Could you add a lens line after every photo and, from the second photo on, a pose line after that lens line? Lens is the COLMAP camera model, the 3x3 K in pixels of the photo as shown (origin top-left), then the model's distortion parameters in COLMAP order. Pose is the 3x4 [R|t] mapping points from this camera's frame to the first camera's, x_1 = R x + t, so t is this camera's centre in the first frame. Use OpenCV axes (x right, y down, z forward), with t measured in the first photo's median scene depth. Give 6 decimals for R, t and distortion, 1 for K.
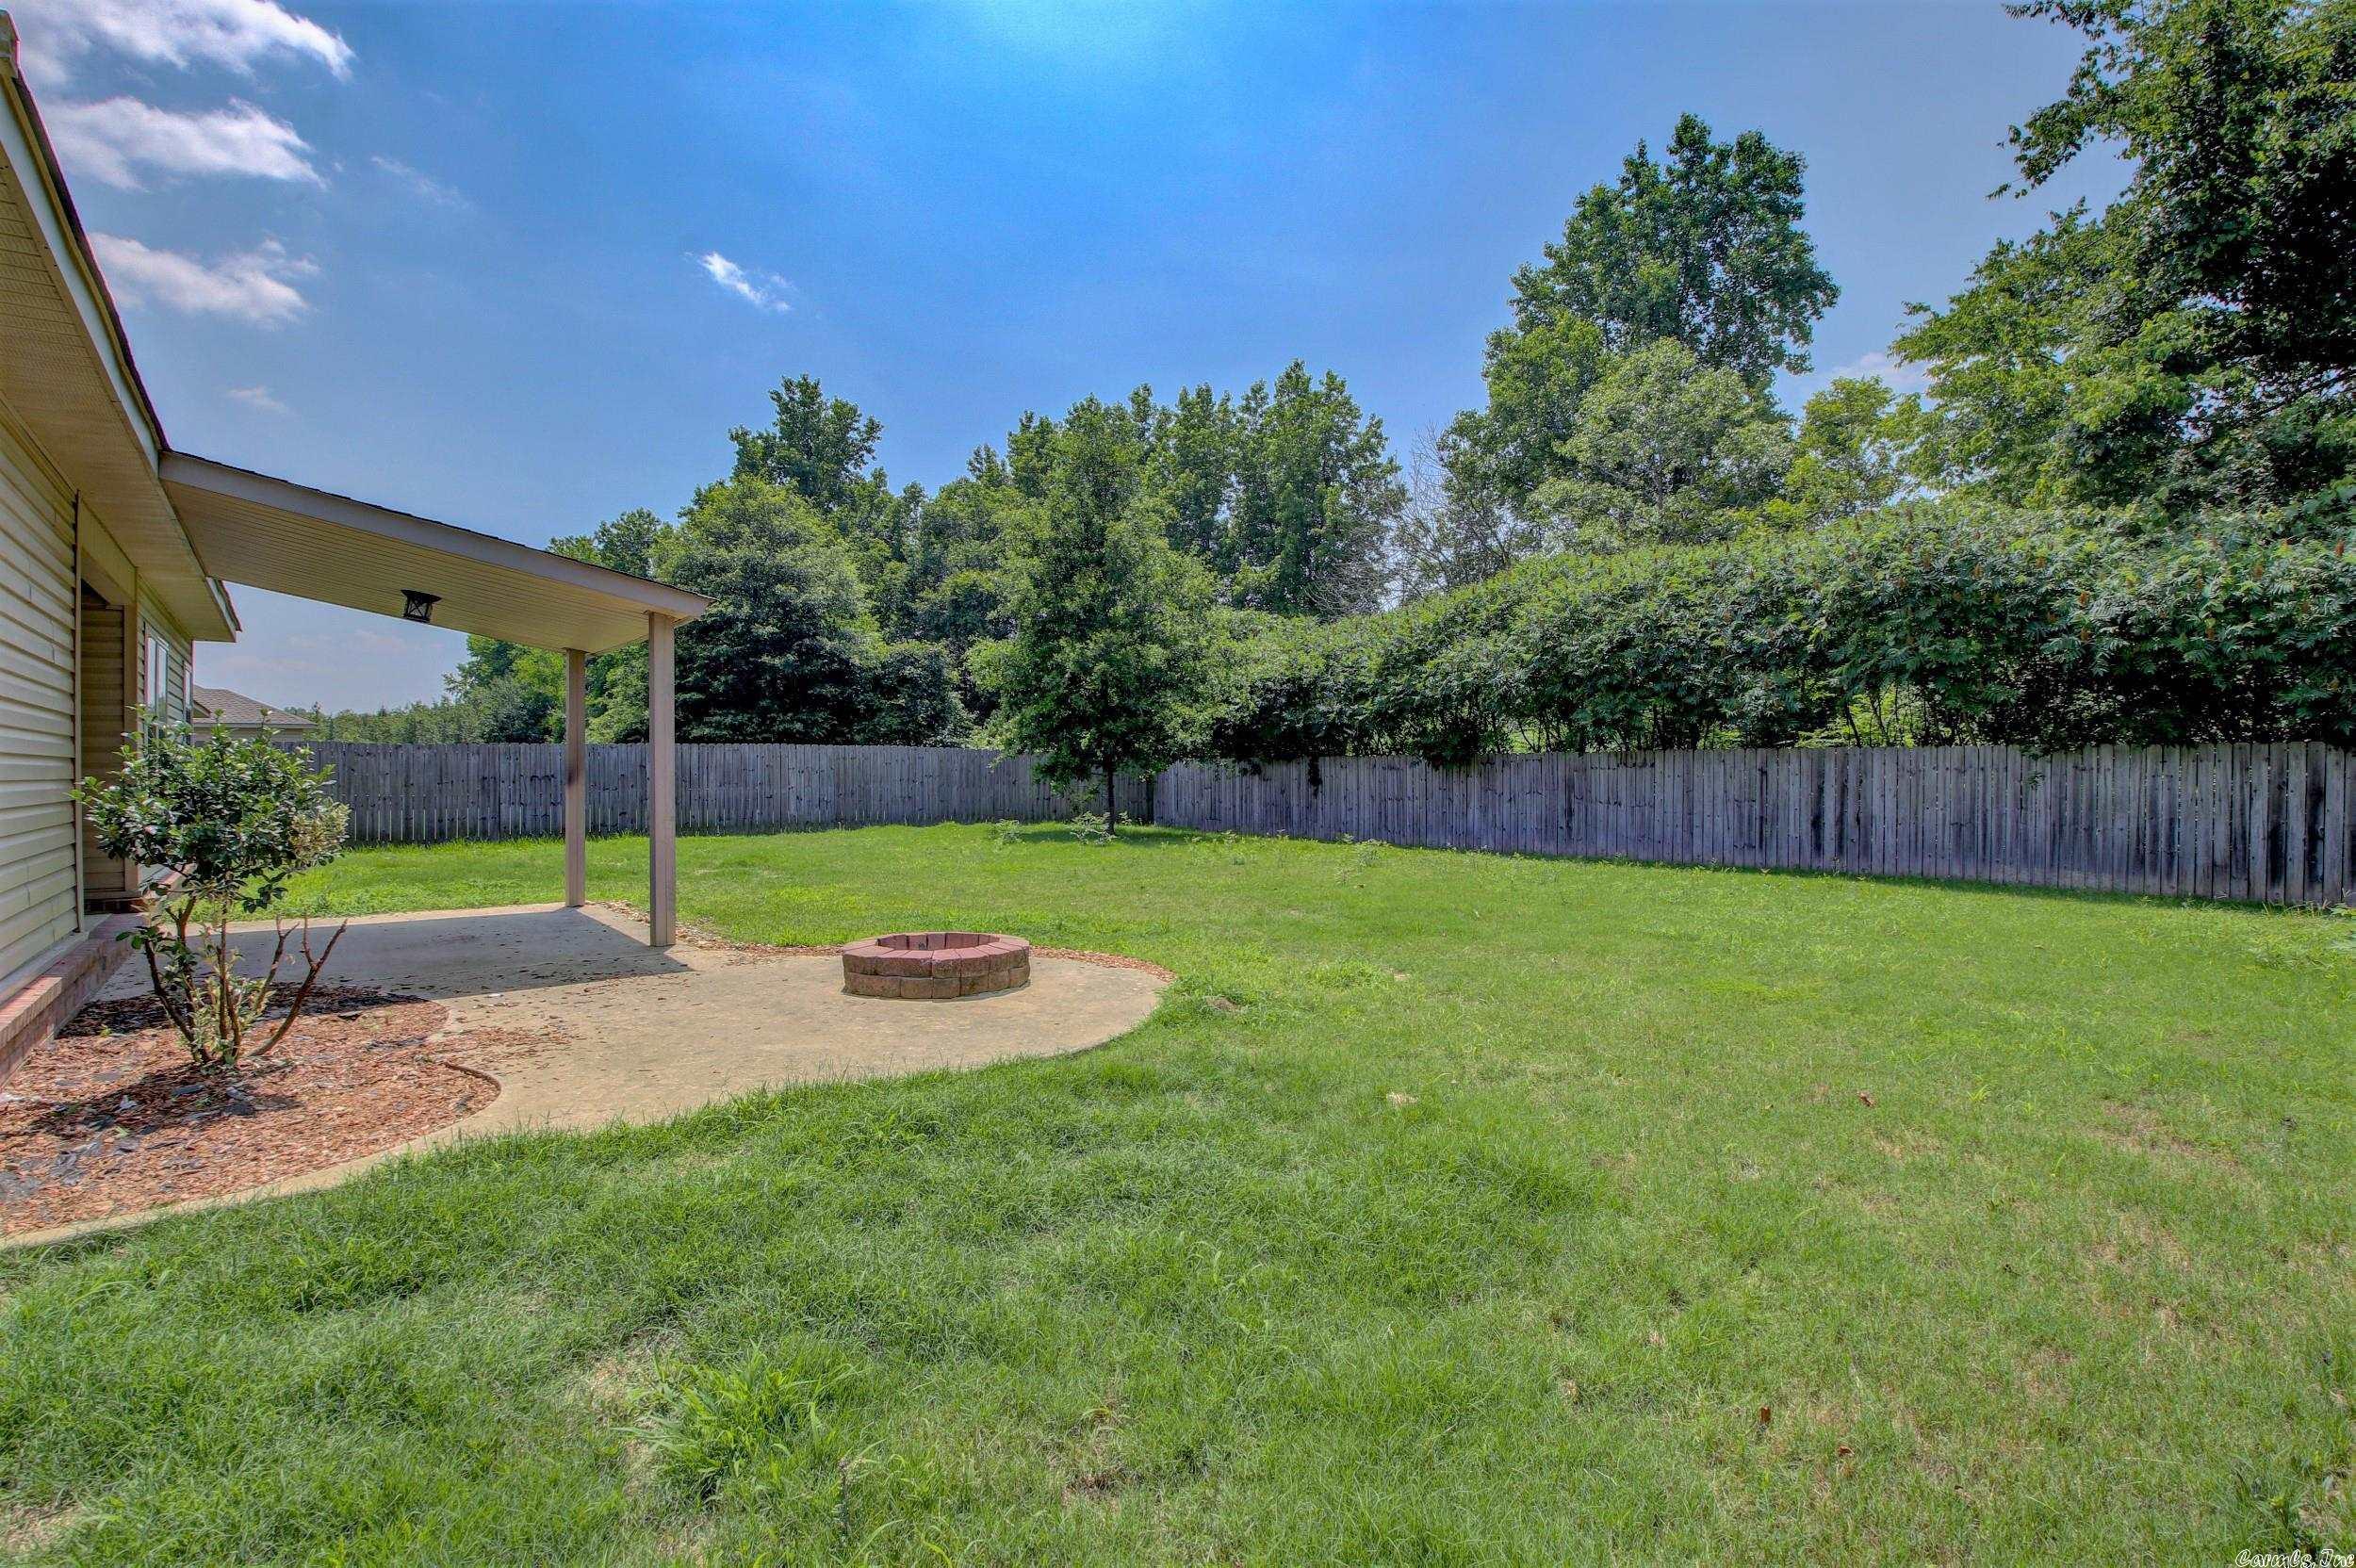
lens RADIAL K [[1090.0, 0, 1180.5], [0, 1090.0, 778.0], [0, 0, 1]] dist [0.007166, -0.023787]
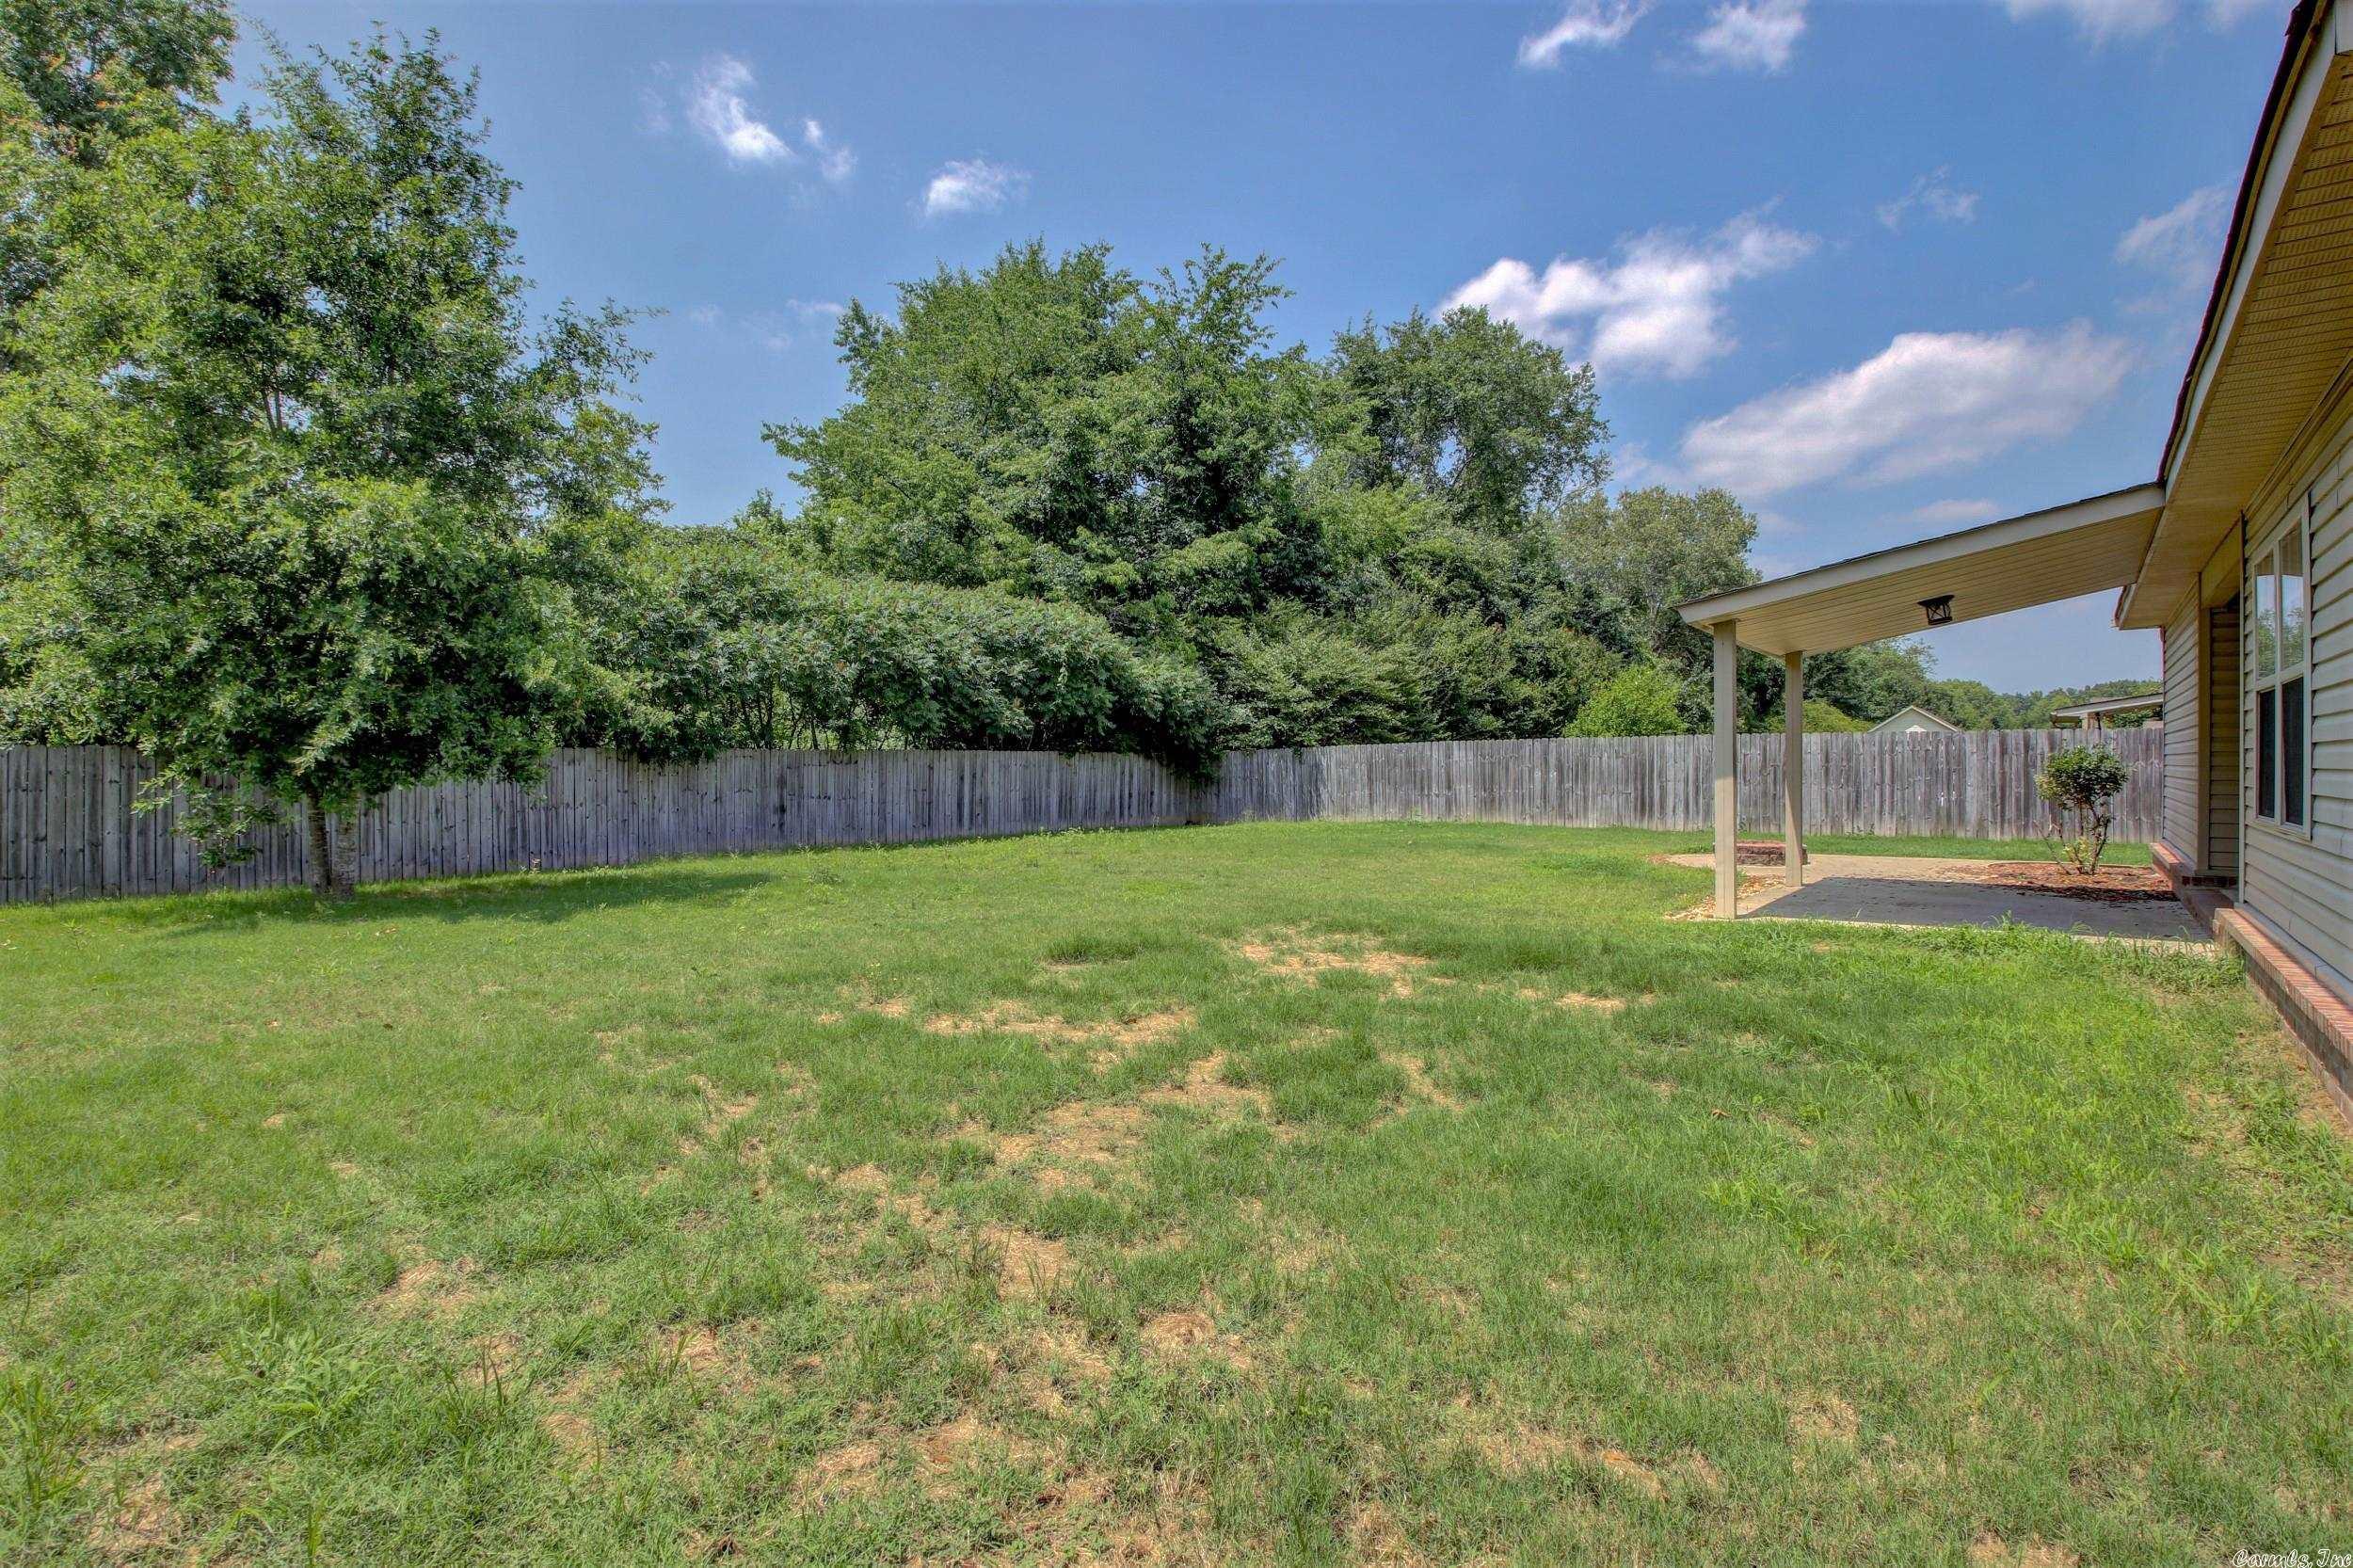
lens RADIAL K [[1088.7, 0, 1178.6], [0, 1088.7, 776.1], [0, 0, 1]] dist [0.007166, -0.023787]
pose [[-0.202496, -0.009121, 0.979241, -0.850858], [0.011328, 0.999868, 0.011656, -0.008091], [-0.979217, 0.013453, -0.202366, 1.021714]]
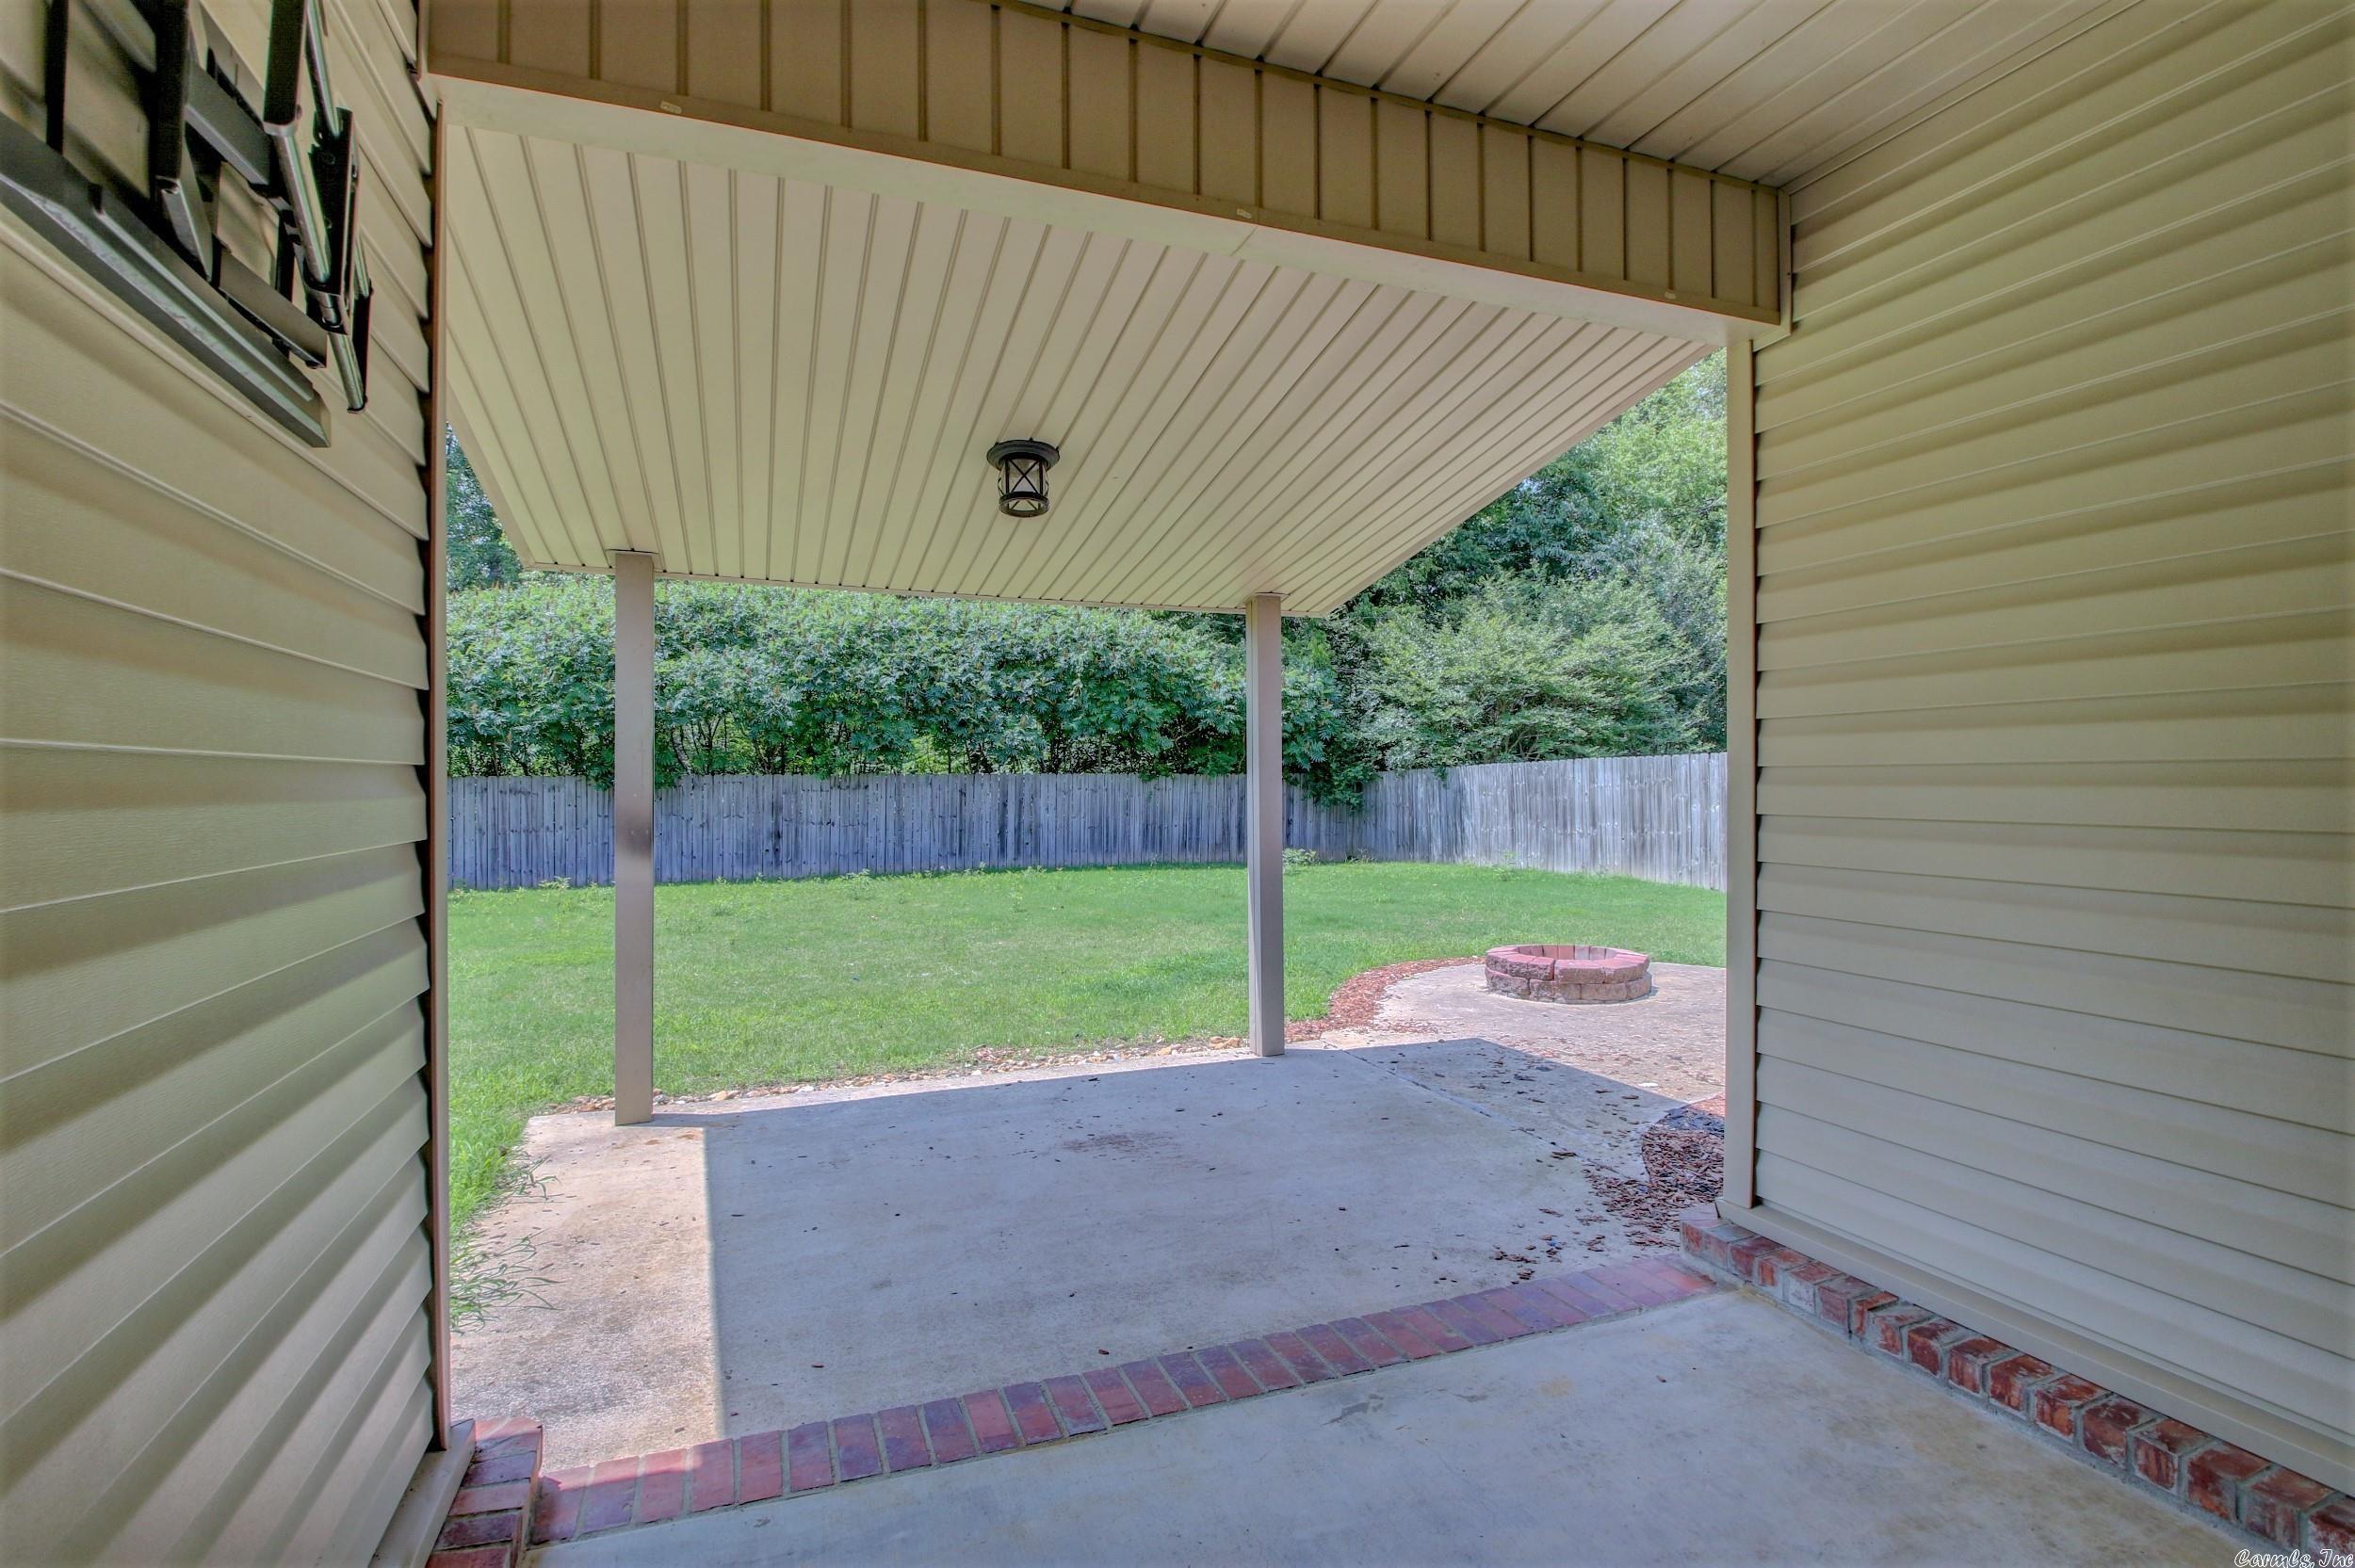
lens RADIAL K [[1089.5, 0, 1175.8], [0, 1089.5, 775.5], [0, 0, 1]] dist [0.007166, -0.023787]
pose [[0.311060, 0.001951, 0.950388, -0.584252], [0.010751, 0.999927, -0.005571, -0.016266], [-0.950329, 0.011950, 0.311017, 0.409247]]
